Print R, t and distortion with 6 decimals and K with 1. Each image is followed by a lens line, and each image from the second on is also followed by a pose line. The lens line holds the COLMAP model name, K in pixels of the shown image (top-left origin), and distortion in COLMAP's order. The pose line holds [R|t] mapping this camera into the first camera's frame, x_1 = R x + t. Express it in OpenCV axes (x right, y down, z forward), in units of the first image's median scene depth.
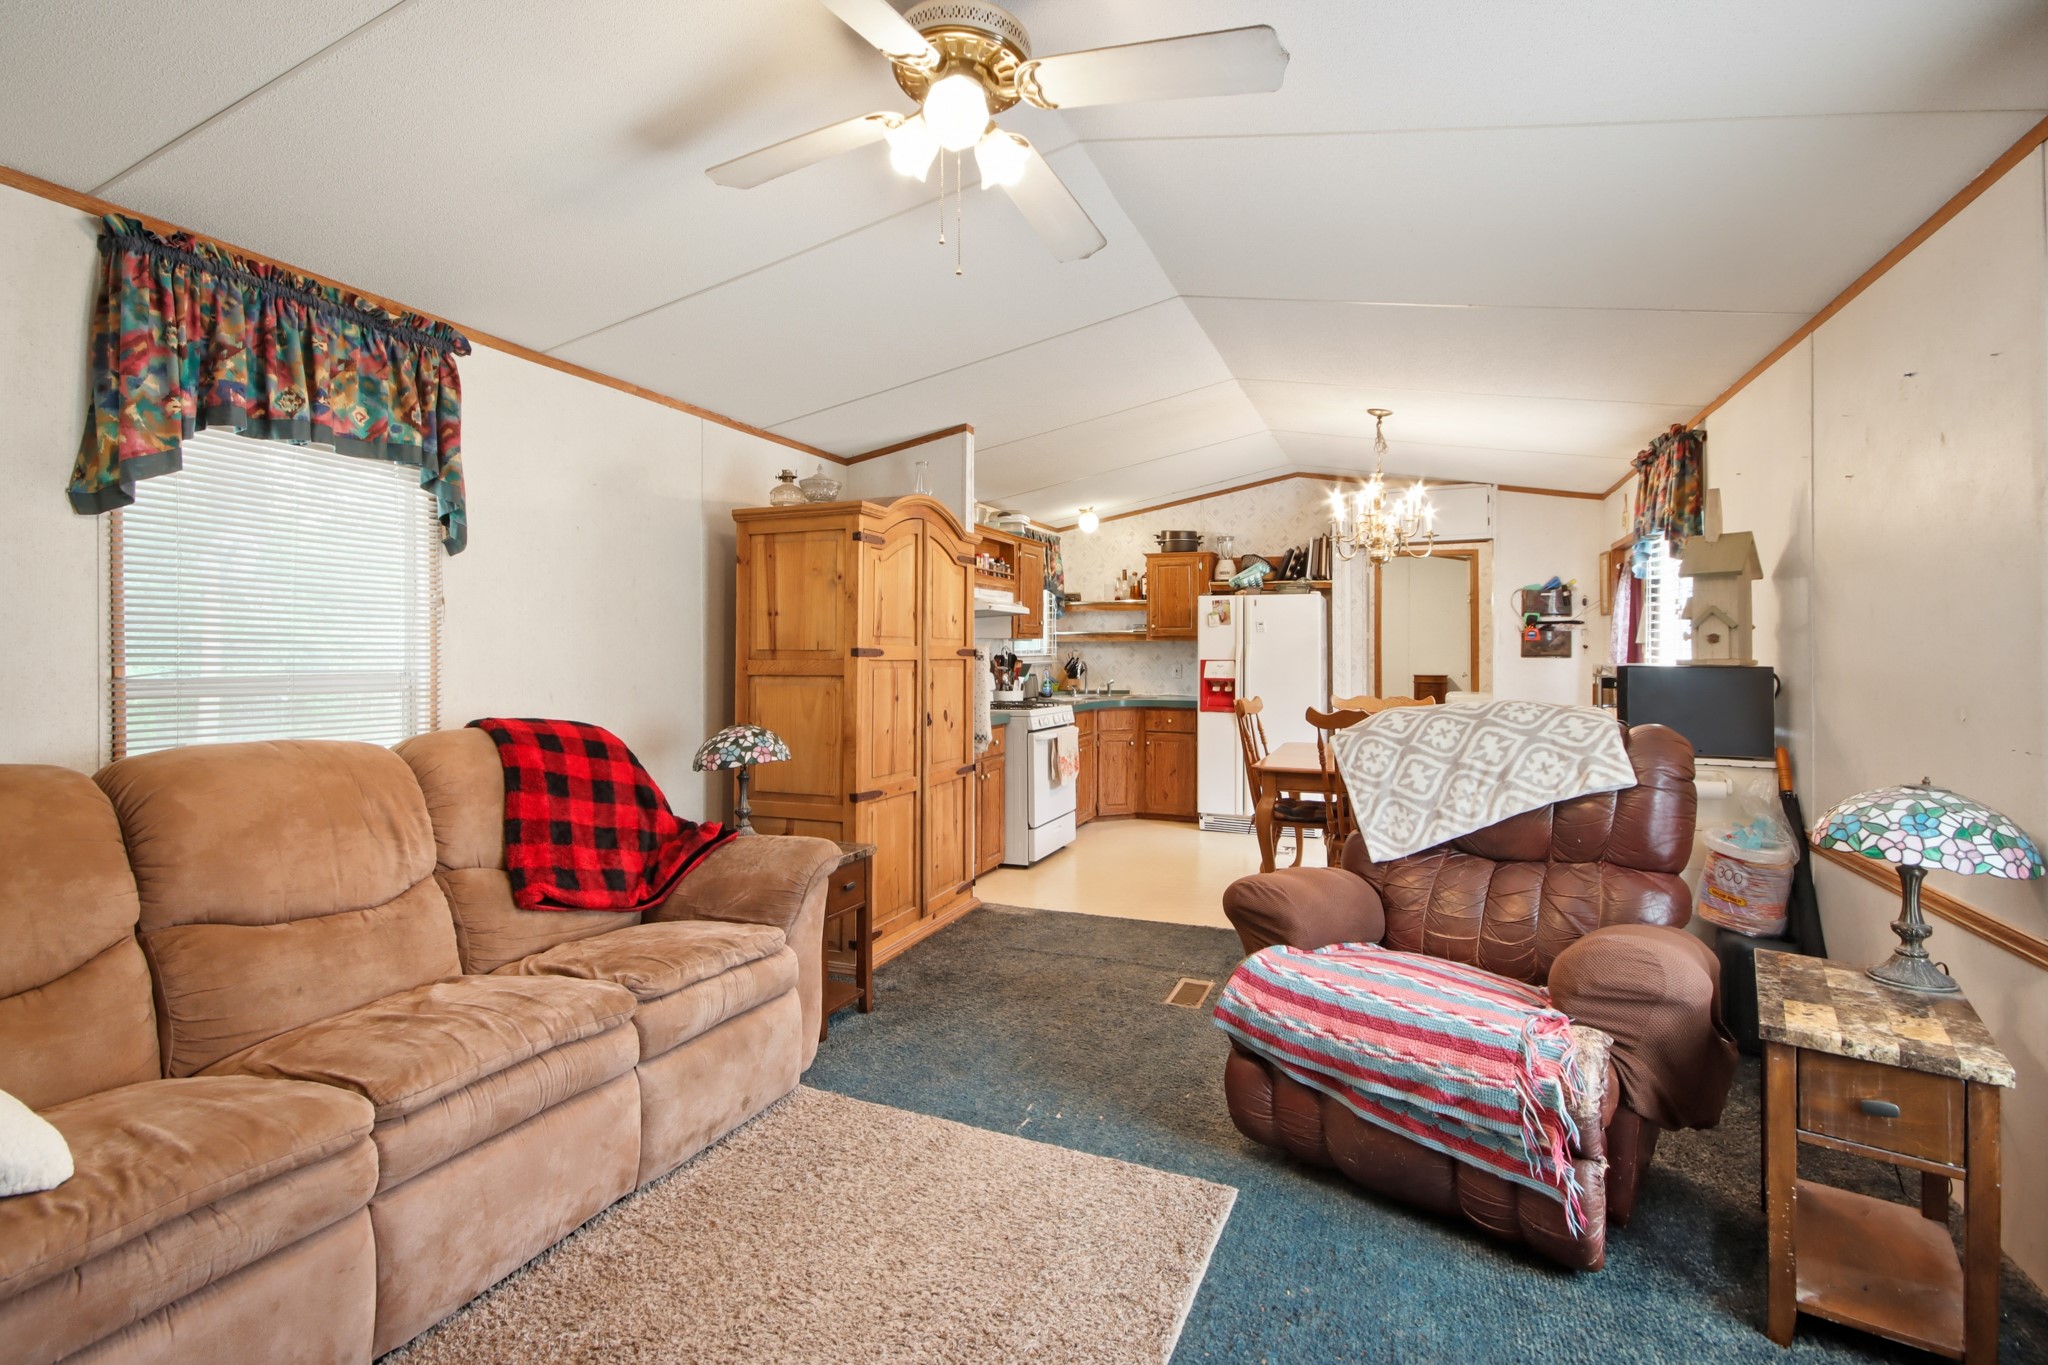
lens RADIAL K [[967.2, 0, 1016.9], [0, 967.2, 648.8], [0, 0, 1]] dist [0.026487, -0.011270]
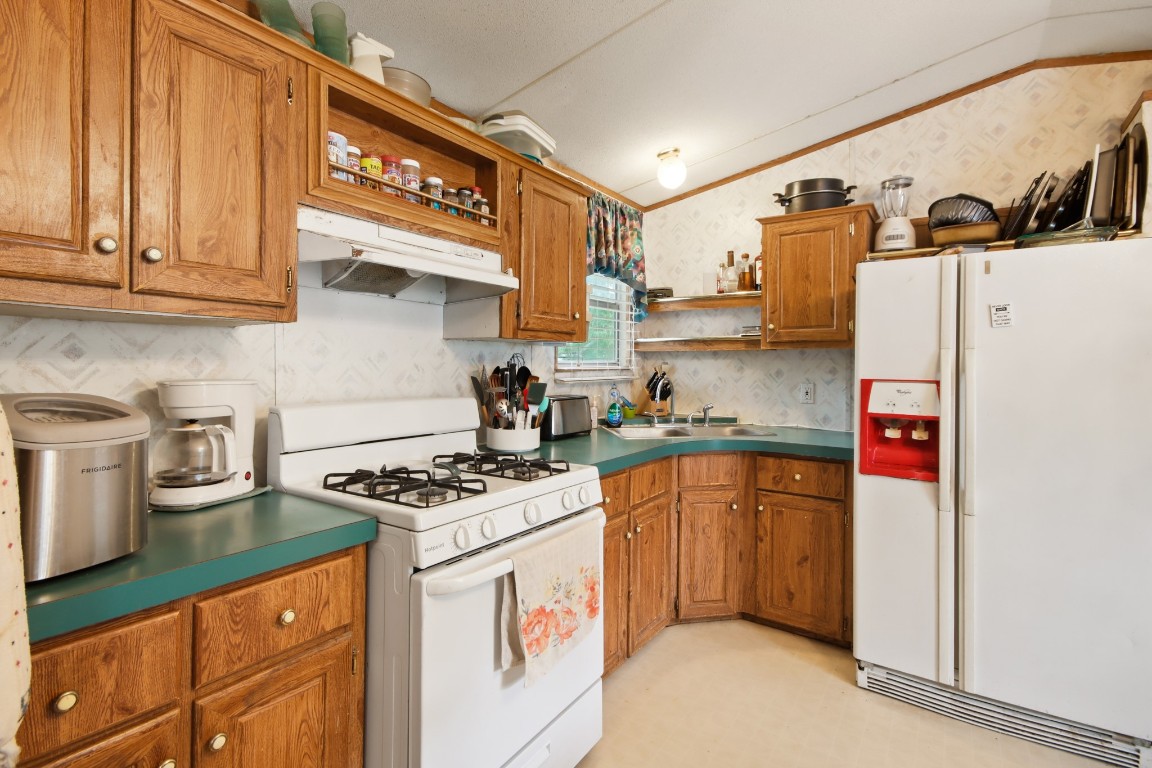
lens RADIAL K [[544.0, 0, 572.0], [0, 544.0, 365.0], [0, 0, 1]] dist [0.026487, -0.011270]
pose [[0.975954, 0.007073, -0.217860, 0.092186], [-0.007019, 0.999975, 0.001025, 0.003938], [0.217861, 0.000529, 0.975980, 0.624699]]
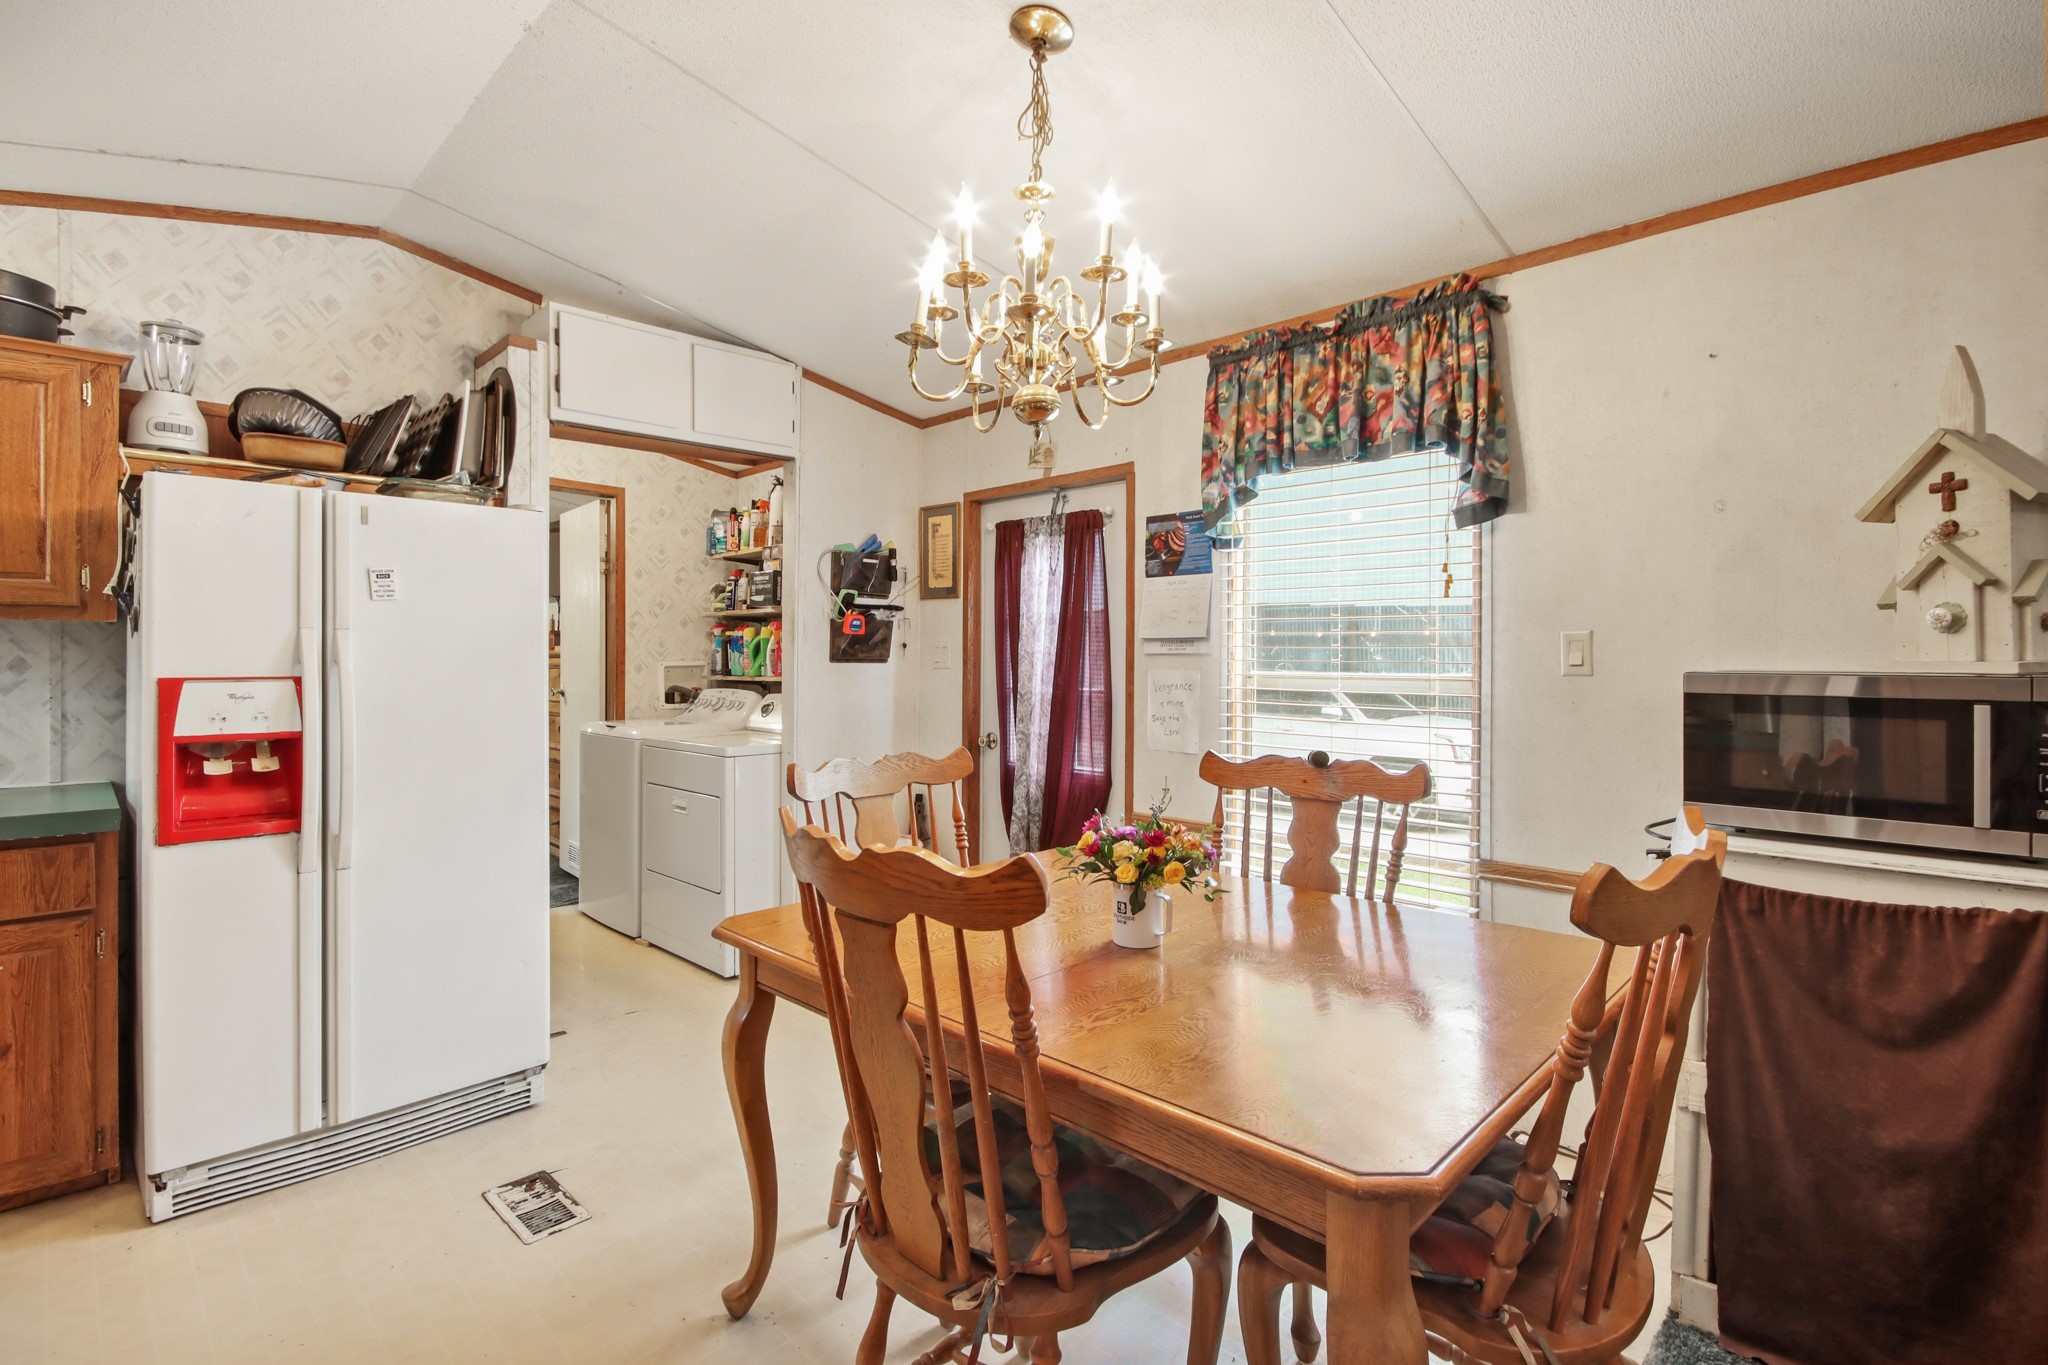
lens RADIAL K [[954.4, 0, 1022.2], [0, 954.4, 657.8], [0, 0, 1]] dist [-0.001914, -0.005857]
pose [[0.384016, -0.001801, 0.923325, 0.015560], [-0.000603, 0.999997, 0.002202, 0.003708], [-0.923326, -0.001402, 0.384014, 0.594199]]
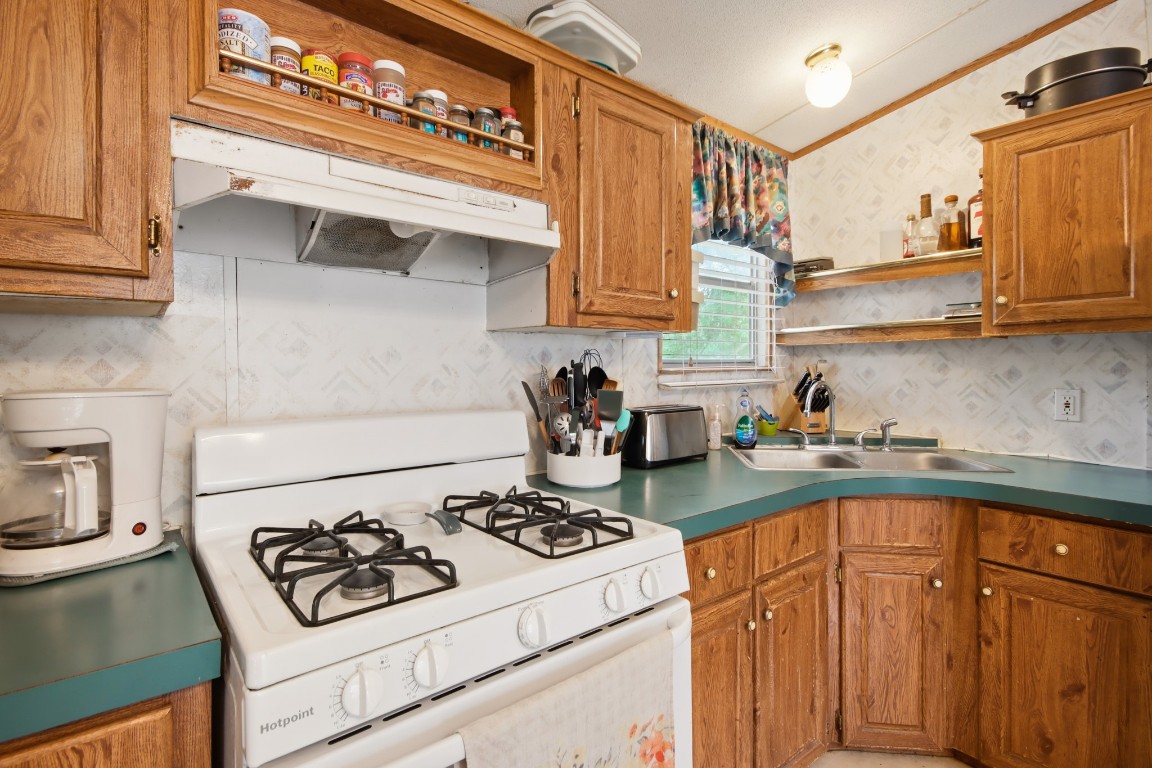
lens RADIAL K [[541.0, 0, 572.2], [0, 541.0, 370.7], [0, 0, 1]] dist [0.034985, -0.015293]
pose [[0.876210, 0.000281, -0.481929, 0.095626], [0.004272, 0.999956, 0.008350, 0.004880], [0.481910, -0.009375, 0.876171, 0.724046]]
